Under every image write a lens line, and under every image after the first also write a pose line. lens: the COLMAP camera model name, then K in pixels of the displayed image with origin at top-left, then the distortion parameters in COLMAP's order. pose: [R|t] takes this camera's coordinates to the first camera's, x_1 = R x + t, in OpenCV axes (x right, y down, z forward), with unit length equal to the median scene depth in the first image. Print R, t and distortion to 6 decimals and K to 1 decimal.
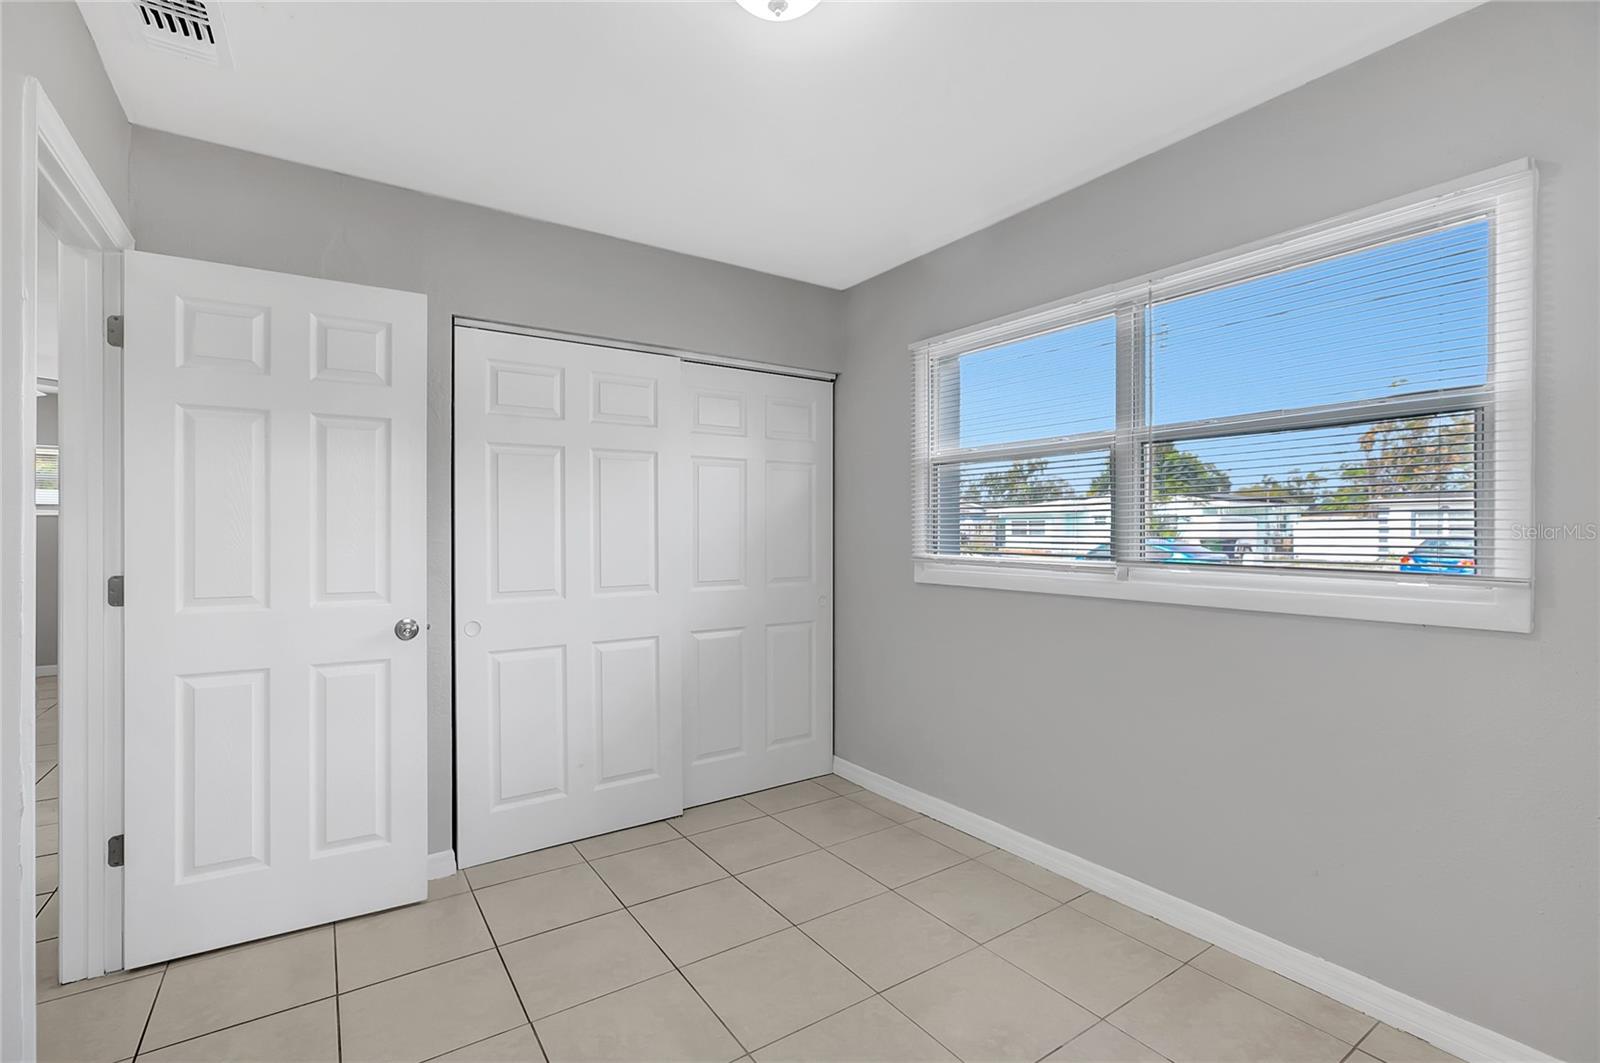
lens RADIAL K [[725.6, 0, 800.0], [0, 725.6, 531.5], [0, 0, 1]] dist [-0.001540, 0.000075]
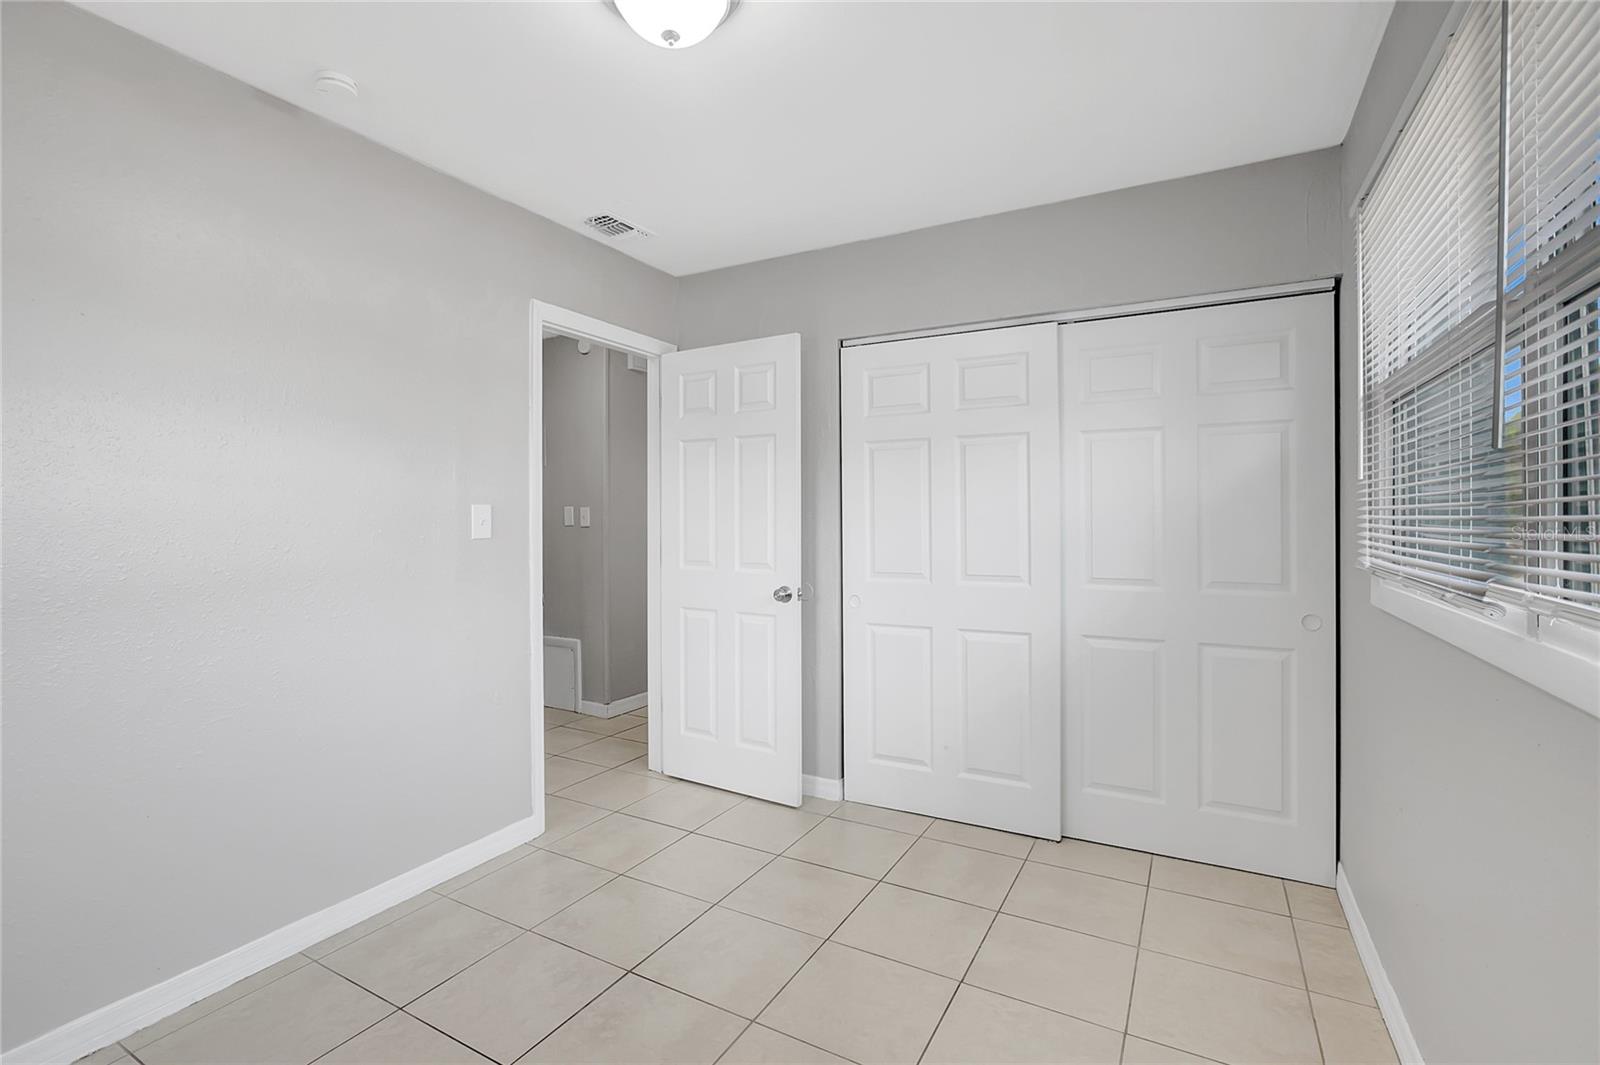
lens RADIAL K [[728.5, 0, 795.2], [0, 728.5, 521.4], [0, 0, 1]] dist [-0.024487, 0.010562]
pose [[0.454926, 0.006834, -0.890503, 0.539243], [0.001449, 0.999964, 0.008414, -0.006008], [0.890528, -0.005118, 0.454899, 0.362610]]
